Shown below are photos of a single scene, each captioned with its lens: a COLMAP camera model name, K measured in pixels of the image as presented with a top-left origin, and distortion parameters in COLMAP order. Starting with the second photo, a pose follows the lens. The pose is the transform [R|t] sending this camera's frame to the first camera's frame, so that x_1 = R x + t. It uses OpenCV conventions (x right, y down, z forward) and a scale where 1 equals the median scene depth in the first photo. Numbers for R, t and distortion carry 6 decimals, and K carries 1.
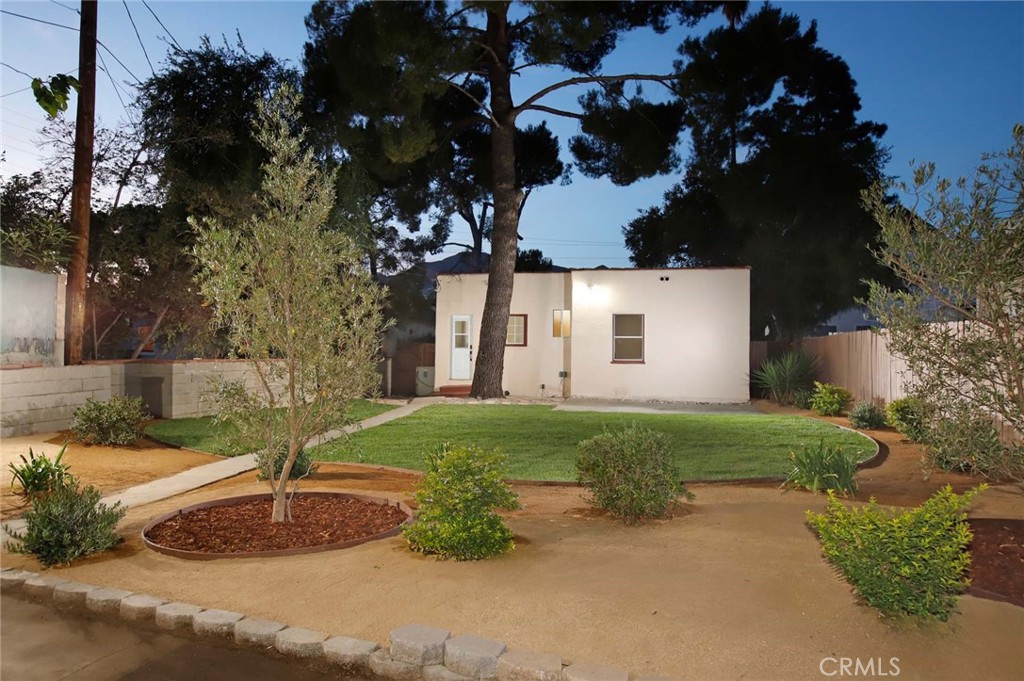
lens RADIAL K [[715.8, 0, 512.0], [0, 715.8, 340.5], [0, 0, 1]] dist [0.002136, 0.000833]
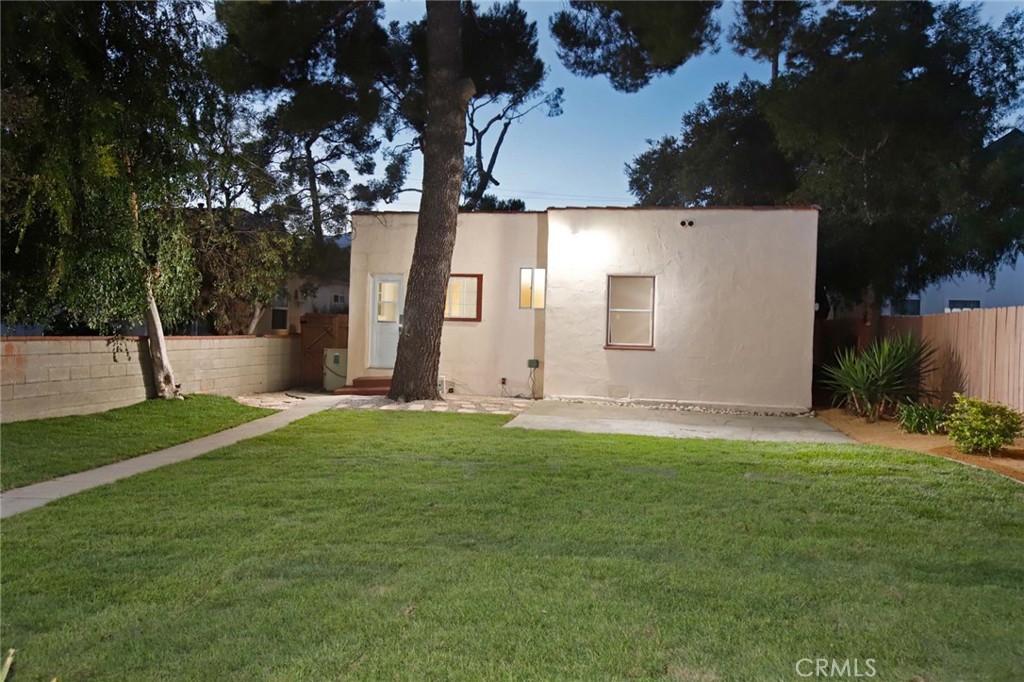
lens RADIAL K [[793.6, 0, 512.0], [0, 793.6, 341.0], [0, 0, 1]] dist [0.038366, 0.002097]
pose [[0.999768, 0.015944, 0.014514, 0.037380], [-0.016446, 0.999246, 0.035184, -0.000442], [-0.013943, -0.035415, 0.999275, 0.232203]]
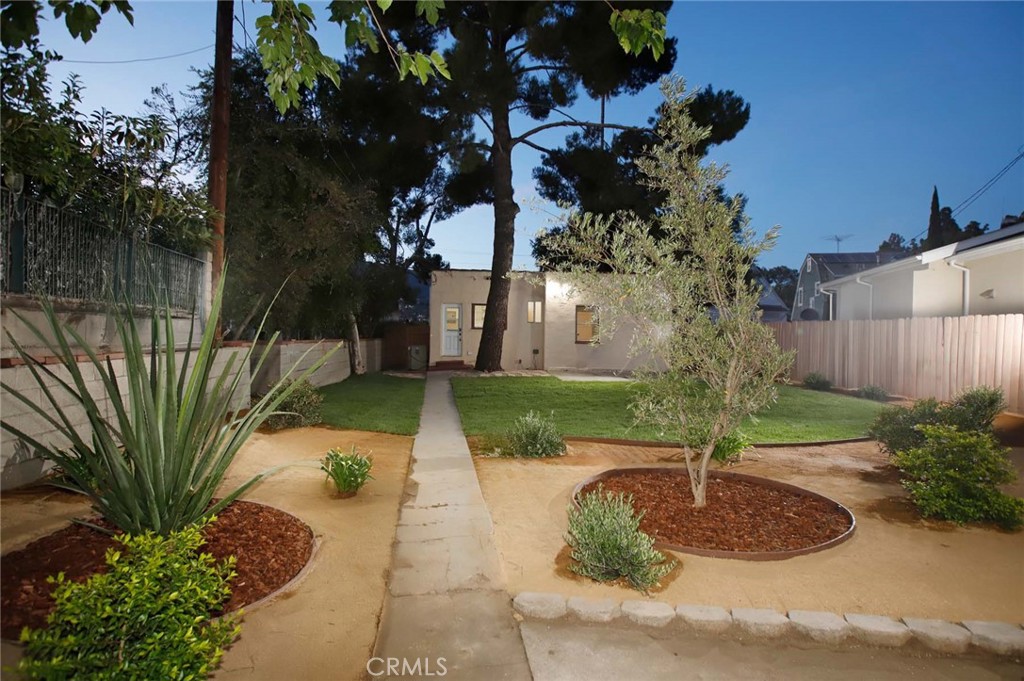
lens RADIAL K [[525.8, 0, 512.2], [0, 525.8, 325.1], [0, 0, 1]] dist [-0.006175, -0.000632]
pose [[0.946955, 0.009215, 0.321235, -0.255514], [-0.010171, 0.999947, 0.001299, -0.000841], [-0.321206, -0.004497, 0.946999, 0.115684]]
